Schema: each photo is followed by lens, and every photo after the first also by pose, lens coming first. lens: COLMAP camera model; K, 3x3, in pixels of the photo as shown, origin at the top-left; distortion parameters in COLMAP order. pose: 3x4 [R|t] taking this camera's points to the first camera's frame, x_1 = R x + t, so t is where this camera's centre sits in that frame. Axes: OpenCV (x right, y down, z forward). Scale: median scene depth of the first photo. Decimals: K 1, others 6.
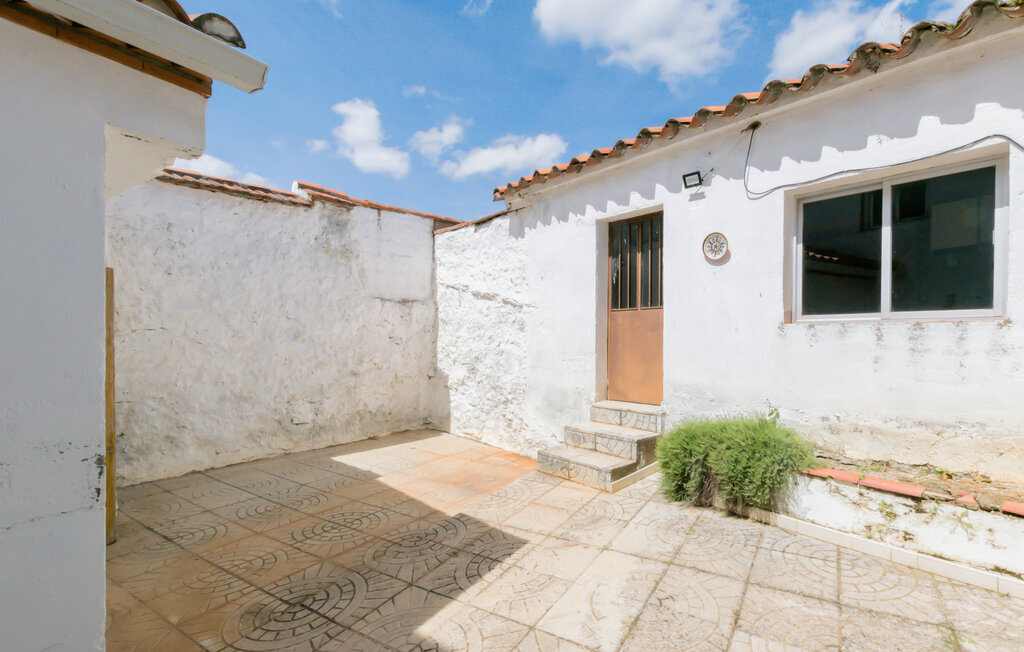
lens RADIAL K [[470.6, 0, 523.6], [0, 470.6, 339.3], [0, 0, 1]] dist [0.005293, -0.000700]
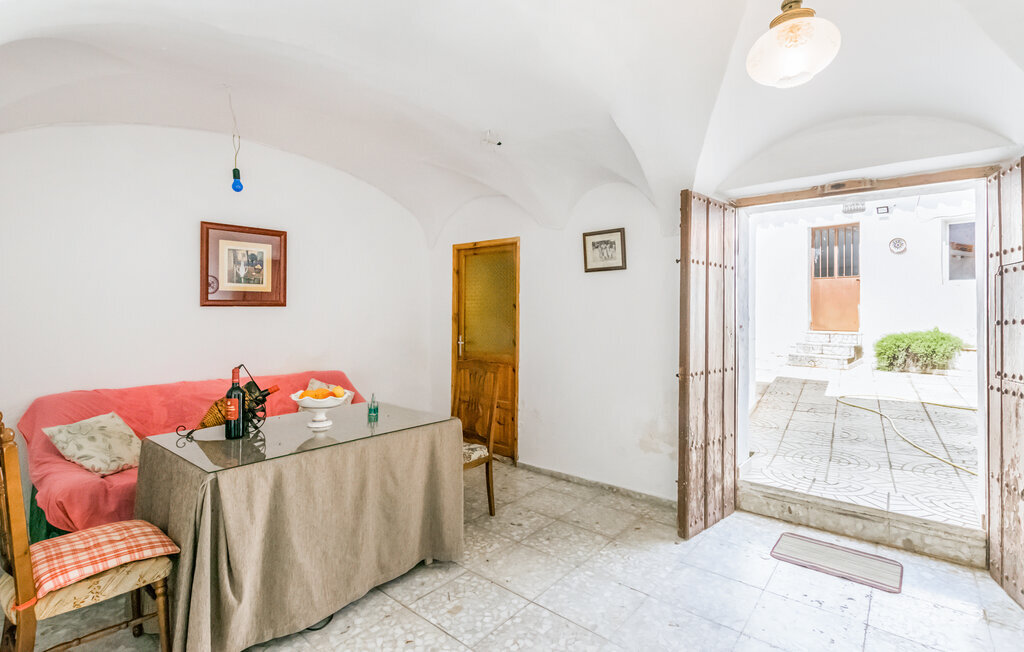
lens RADIAL K [[468.1, 0, 484.7], [0, 468.1, 302.6], [0, 0, 1]] dist [-0.019591, -0.000762]
pose [[0.994940, -0.006000, -0.100289, -1.039786], [0.005015, 0.999937, -0.010076, 0.048153], [0.100343, 0.009522, 0.994907, -1.000948]]
